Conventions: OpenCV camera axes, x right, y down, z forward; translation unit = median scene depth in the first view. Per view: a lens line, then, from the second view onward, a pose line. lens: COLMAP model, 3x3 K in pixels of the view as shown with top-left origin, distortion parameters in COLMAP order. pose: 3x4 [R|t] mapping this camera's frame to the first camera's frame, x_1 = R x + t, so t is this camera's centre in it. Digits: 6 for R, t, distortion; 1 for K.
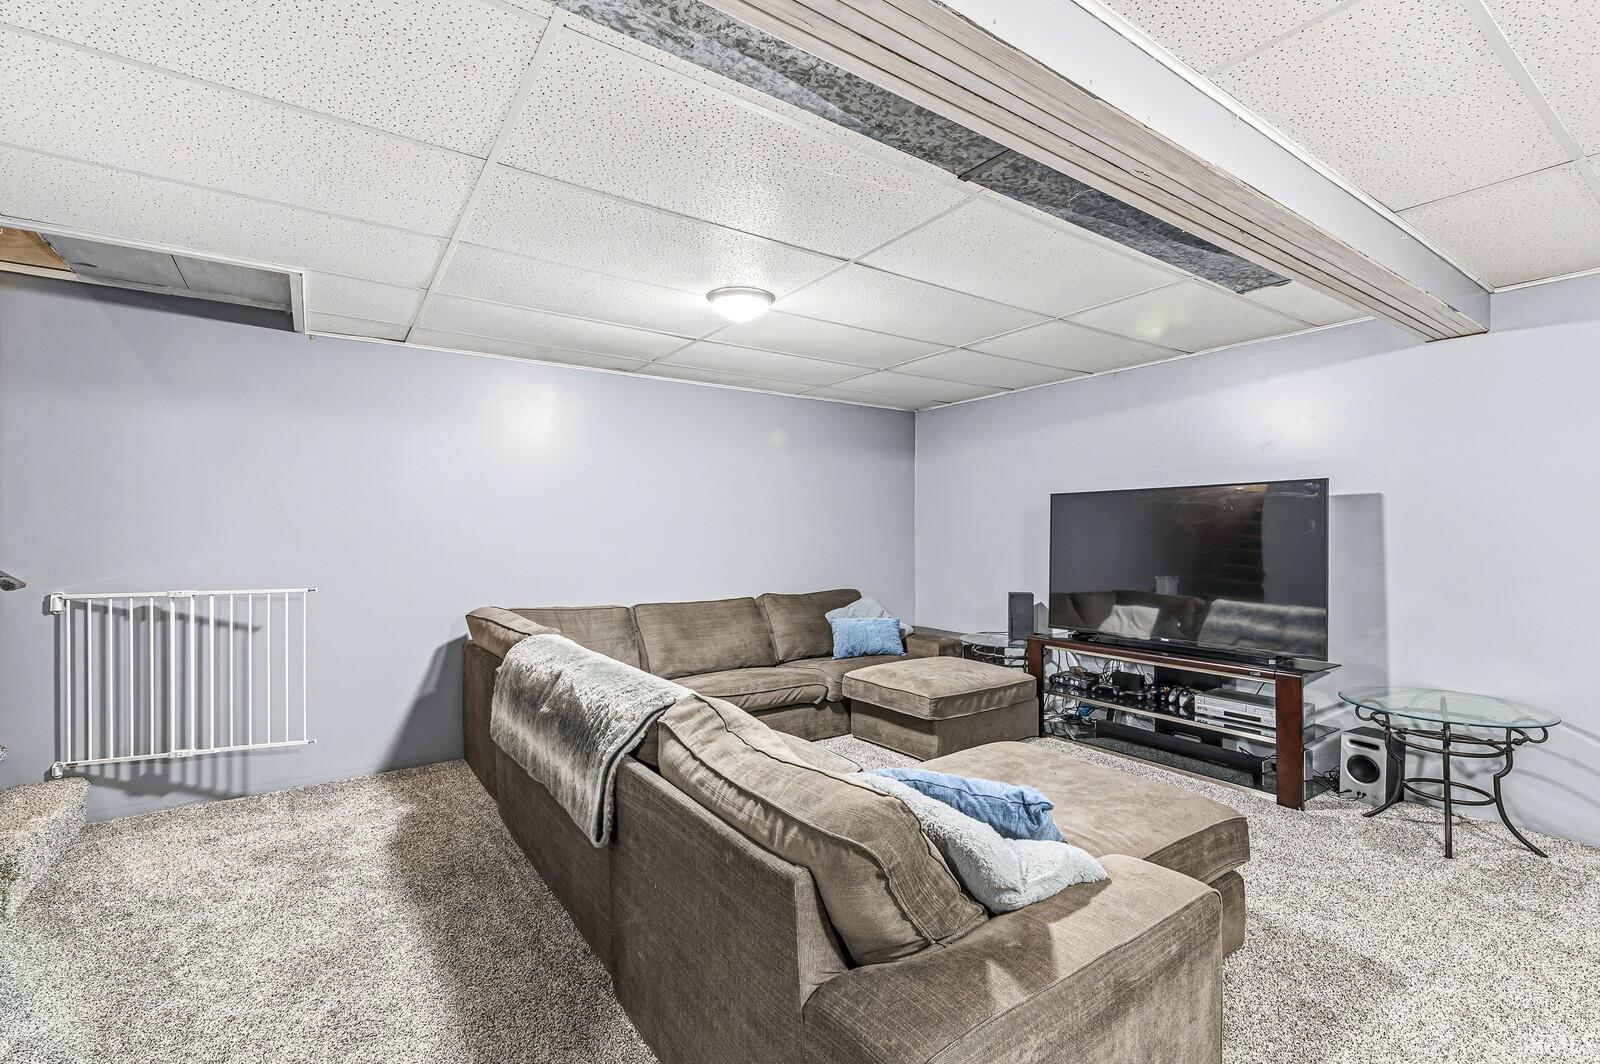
lens RADIAL K [[700.1, 0, 798.5], [0, 700.1, 529.0], [0, 0, 1]] dist [0.000330, 0.000212]
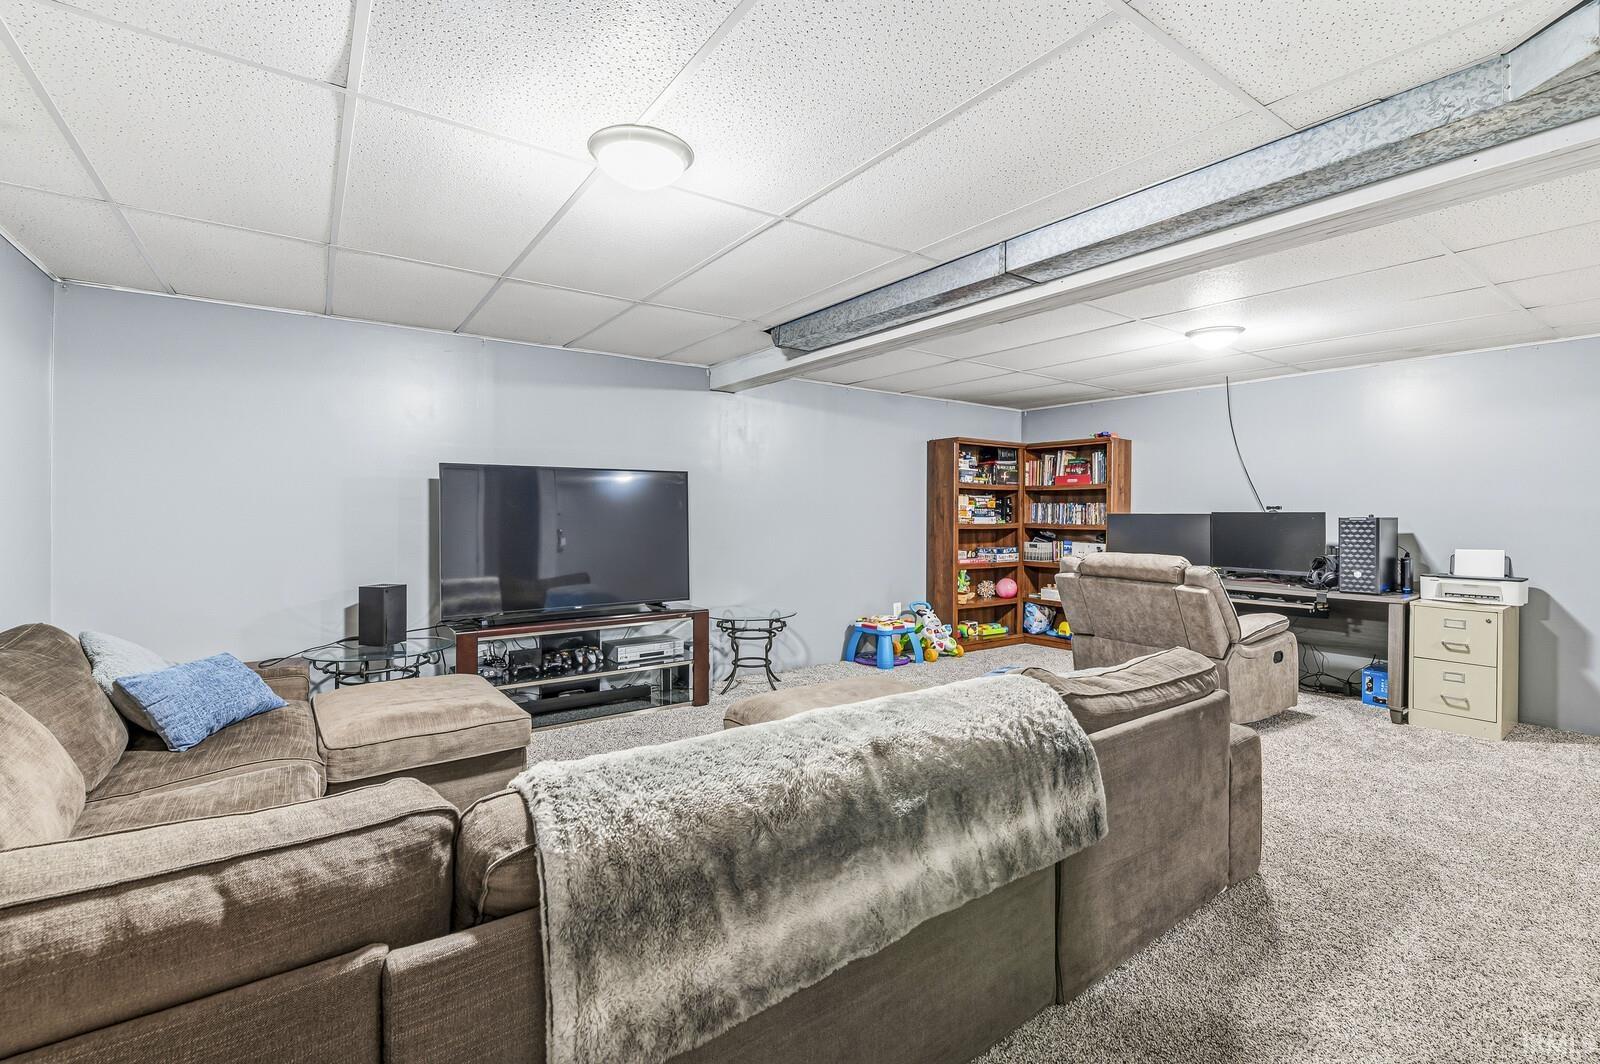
lens RADIAL K [[691.8, 0, 802.3], [0, 691.8, 525.4], [0, 0, 1]] dist [0.000180, -0.000097]
pose [[-0.026667, -0.008222, 0.999611, -0.740315], [-0.010419, 0.999914, 0.007946, 0.023192], [-0.999590, -0.010203, -0.026750, 0.895540]]
